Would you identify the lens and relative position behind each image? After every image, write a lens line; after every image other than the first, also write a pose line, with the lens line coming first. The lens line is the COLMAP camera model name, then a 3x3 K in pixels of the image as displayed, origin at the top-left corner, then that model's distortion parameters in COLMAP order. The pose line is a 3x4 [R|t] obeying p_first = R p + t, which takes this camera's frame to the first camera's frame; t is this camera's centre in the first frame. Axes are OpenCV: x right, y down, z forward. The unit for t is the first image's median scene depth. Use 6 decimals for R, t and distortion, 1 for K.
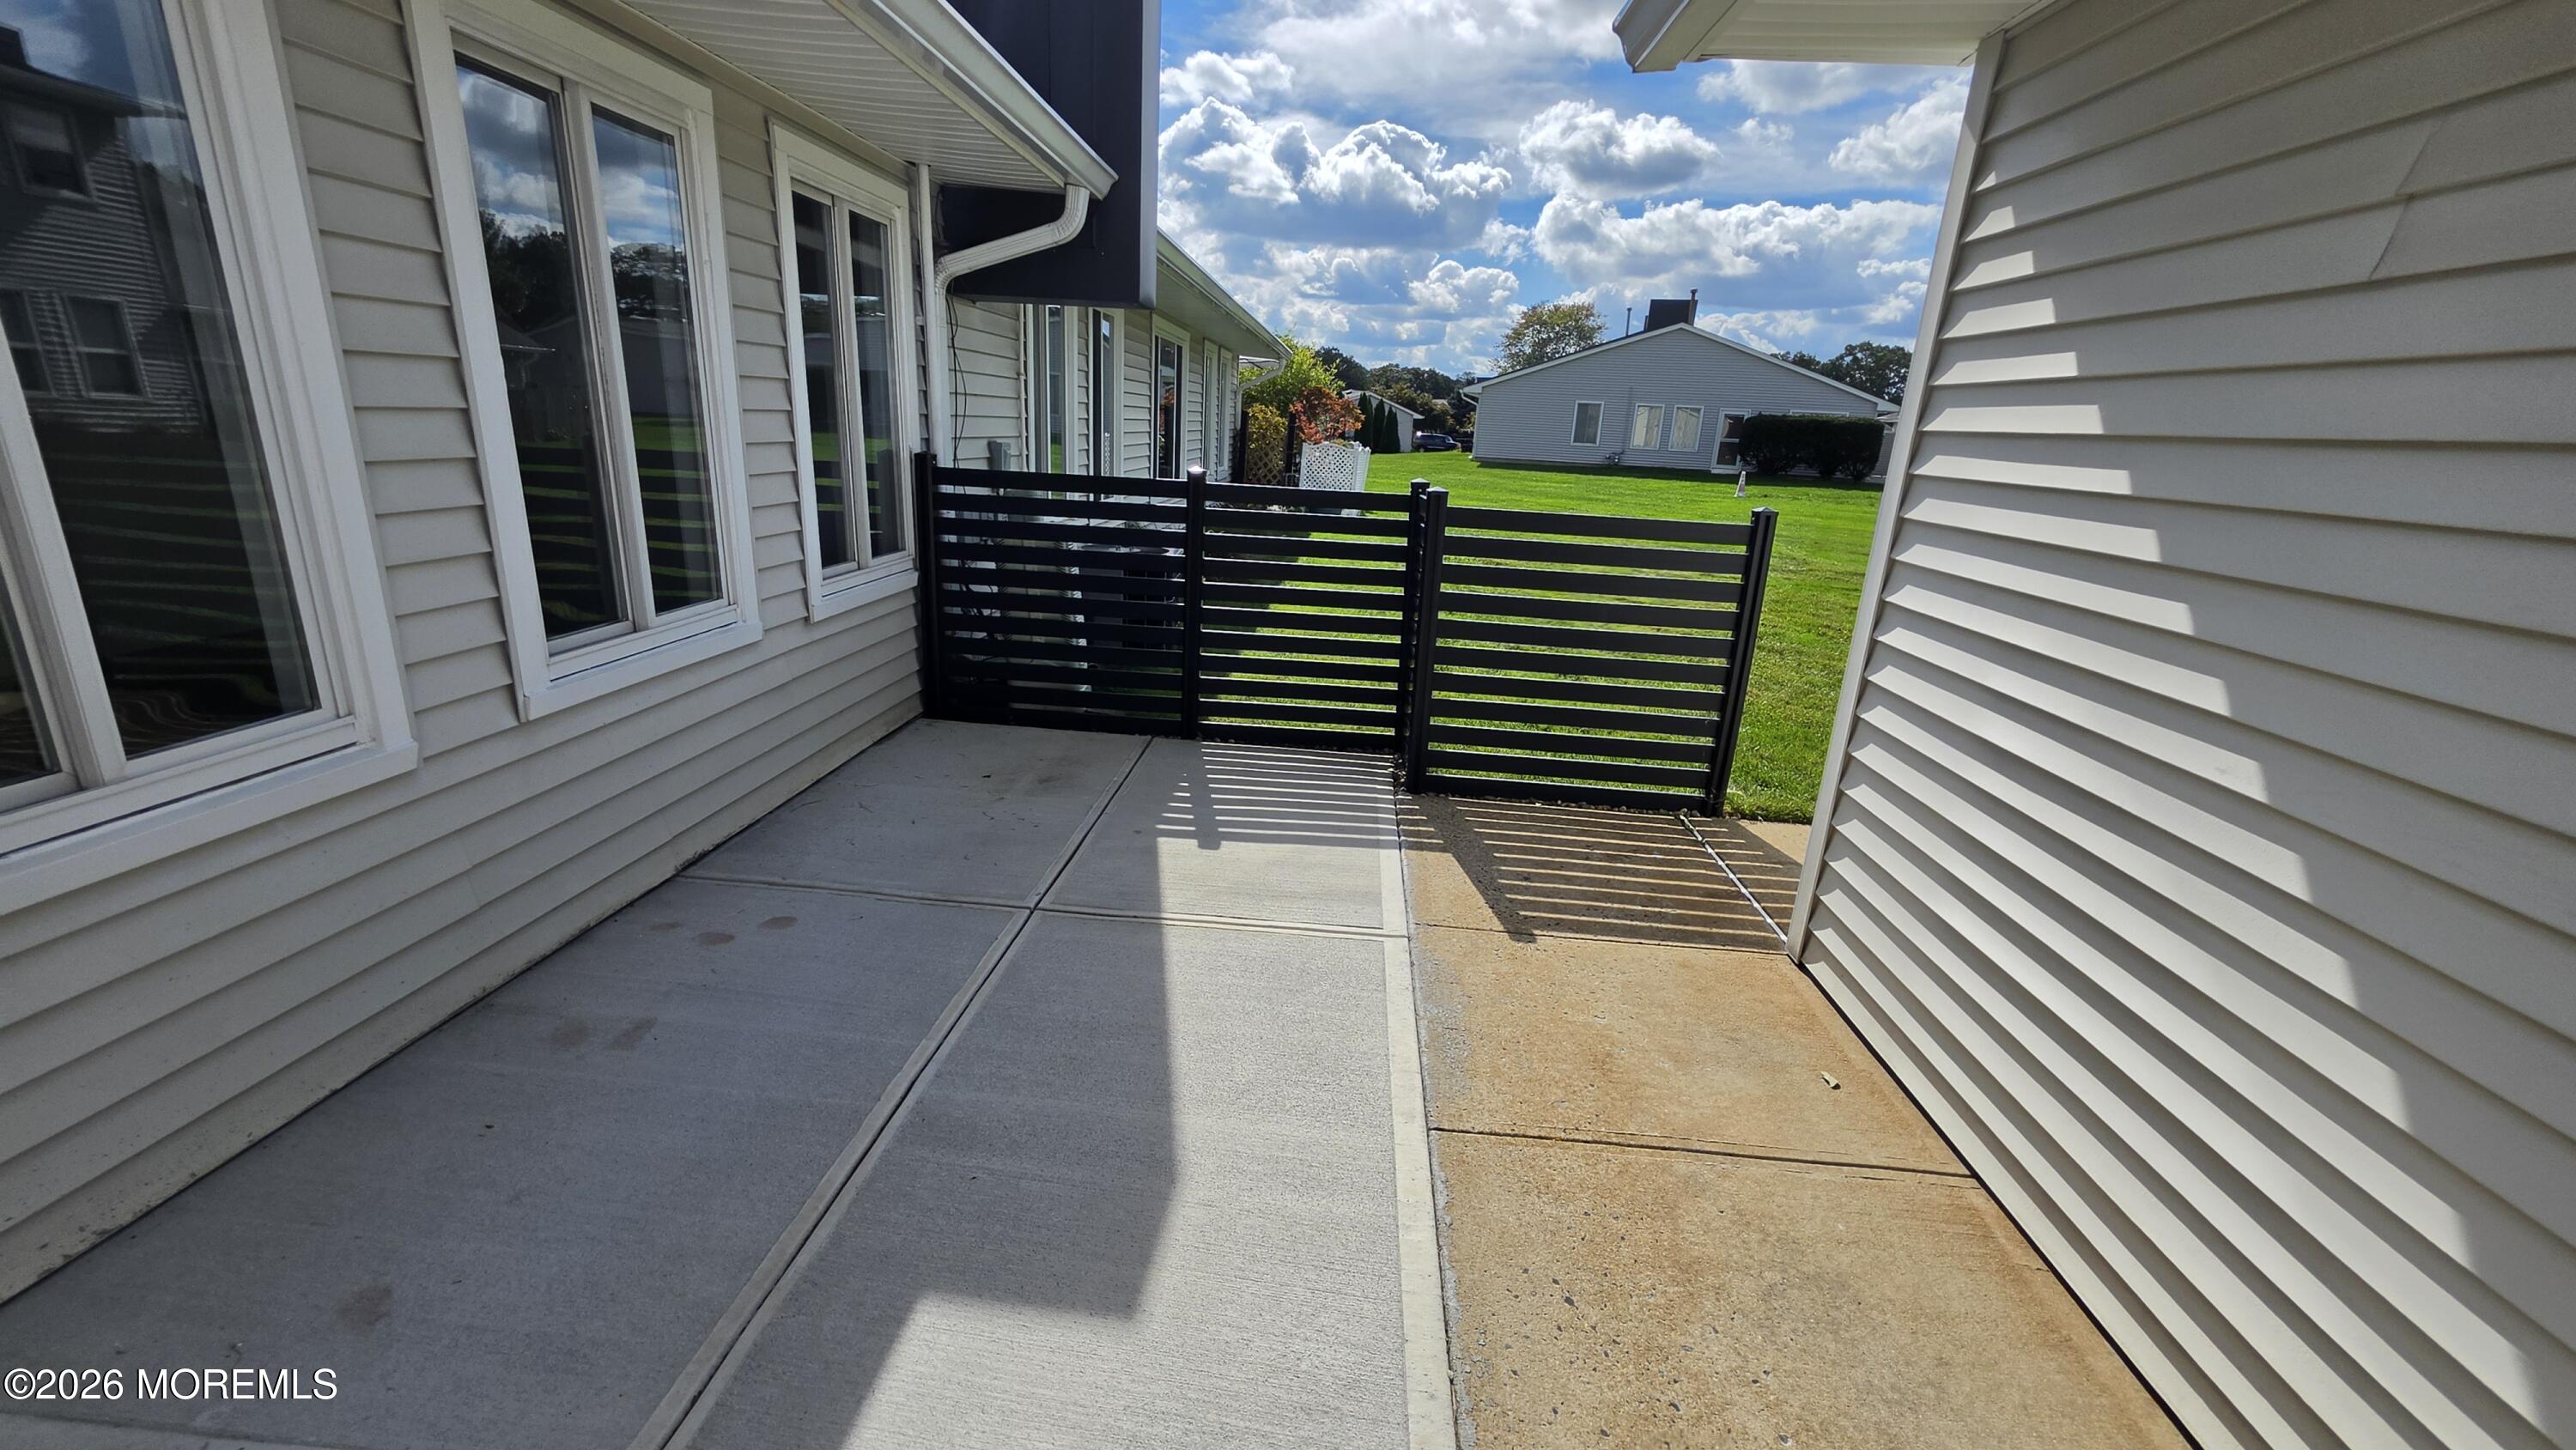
lens RADIAL K [[1035.3, 0, 1290.2], [0, 1035.3, 729.4], [0, 0, 1]] dist [0.001690, -0.000962]
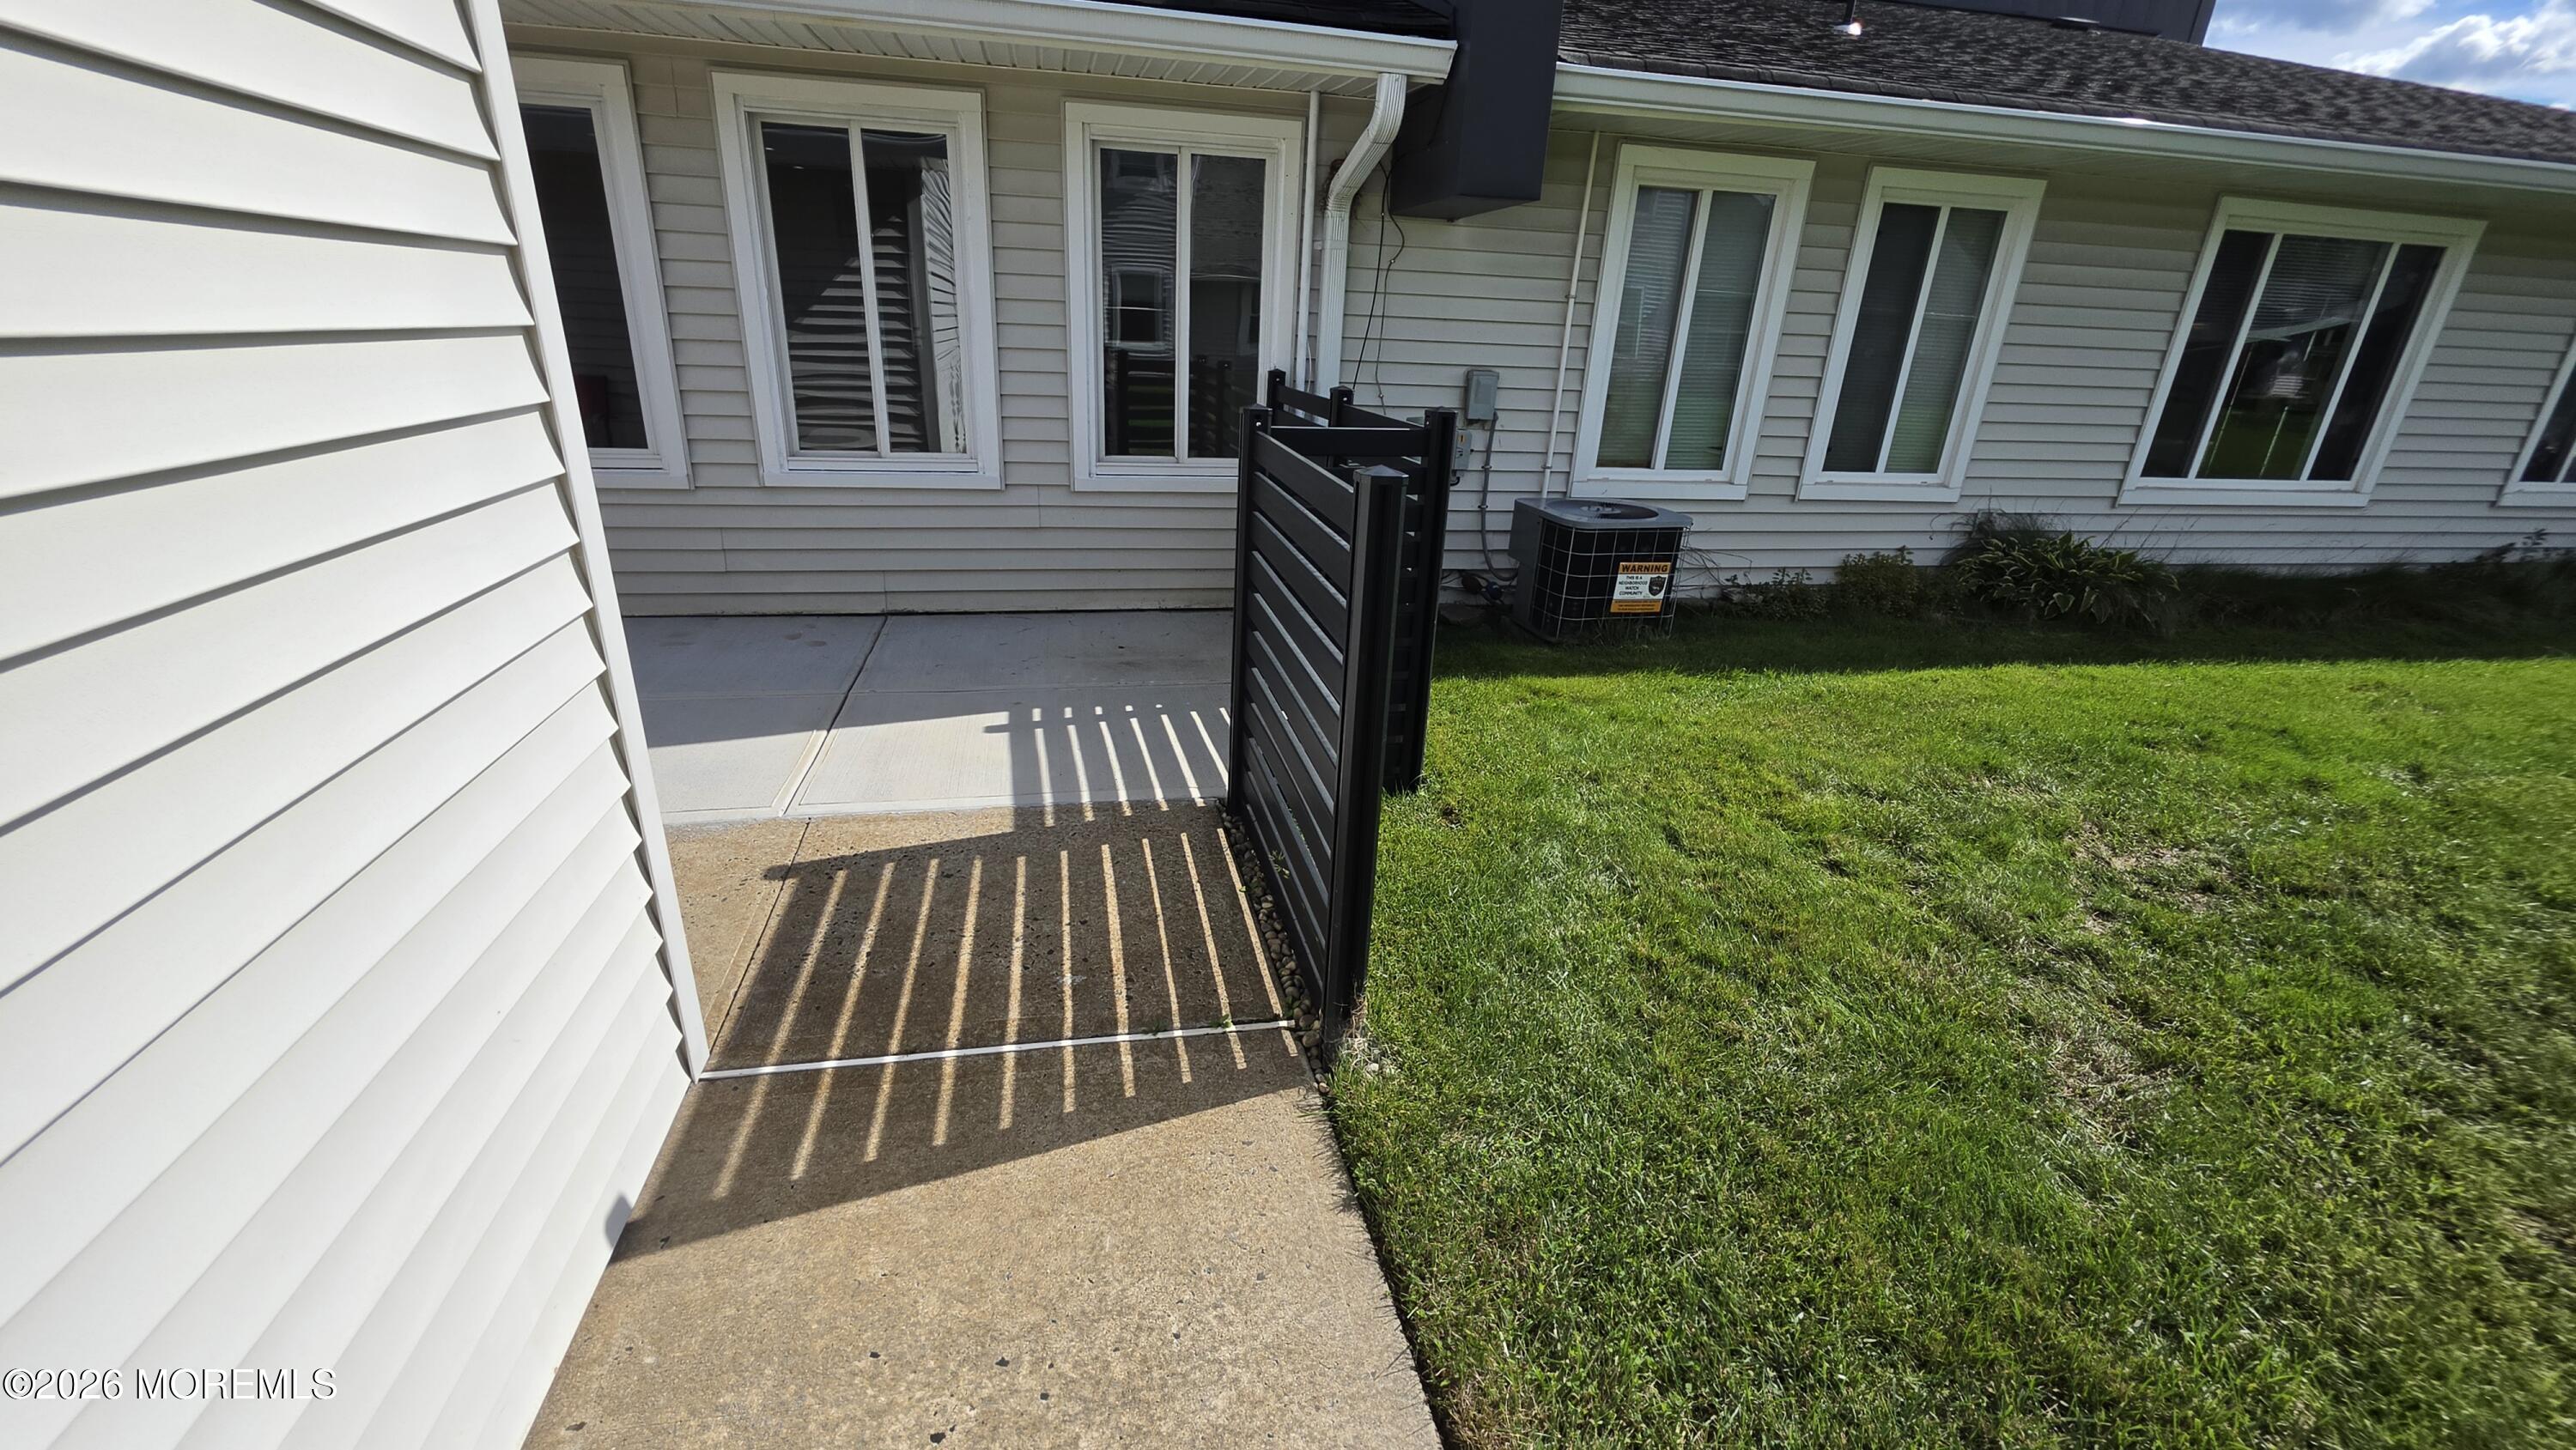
lens RADIAL K [[1035.3, 0, 1269.0], [0, 1035.3, 736.4], [0, 0, 1]] dist [0.001690, -0.000962]
pose [[0.282672, 0.322404, -0.903412, 0.925997], [-0.297692, 0.924803, 0.236892, -0.206761], [0.911853, 0.201976, 0.357393, 0.858829]]
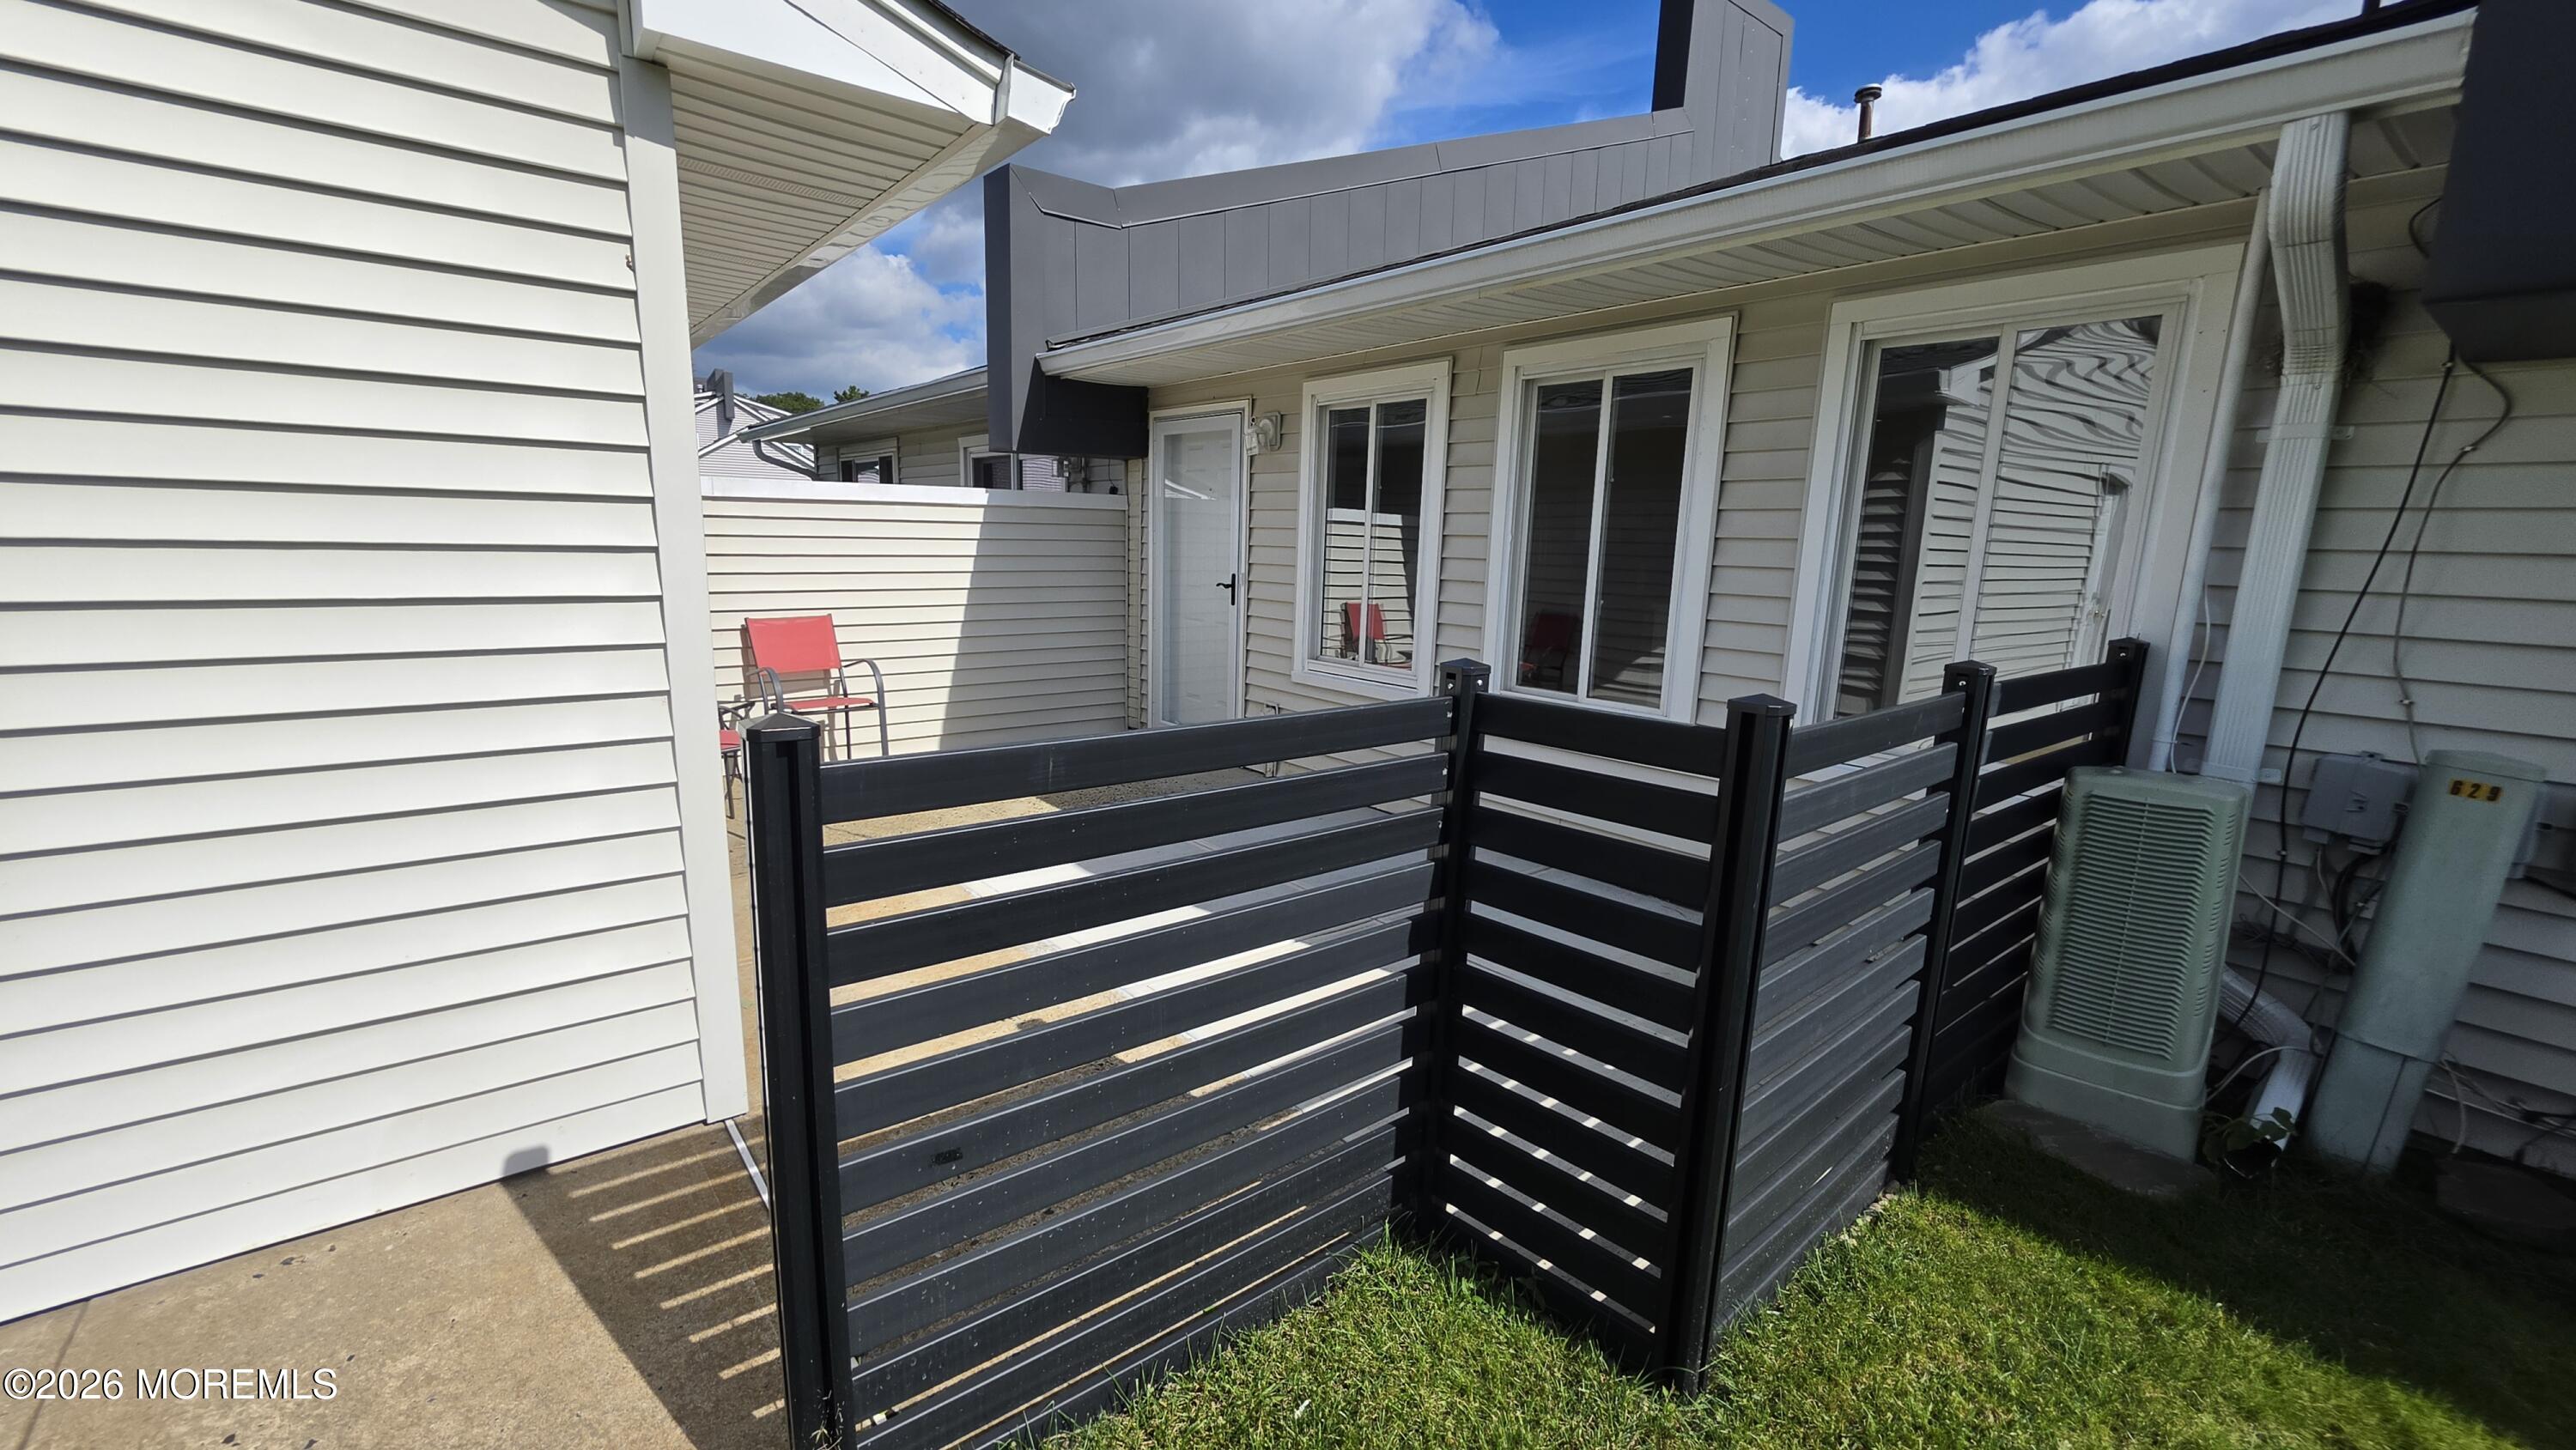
lens RADIAL K [[1035.3, 0, 1269.7], [0, 1035.3, 736.7], [0, 0, 1]] dist [0.001690, -0.000962]
pose [[-0.723433, 0.064583, -0.687367, 0.595937], [-0.254678, 0.900434, 0.352644, -0.376465], [0.641703, 0.430172, -0.634956, 1.367148]]
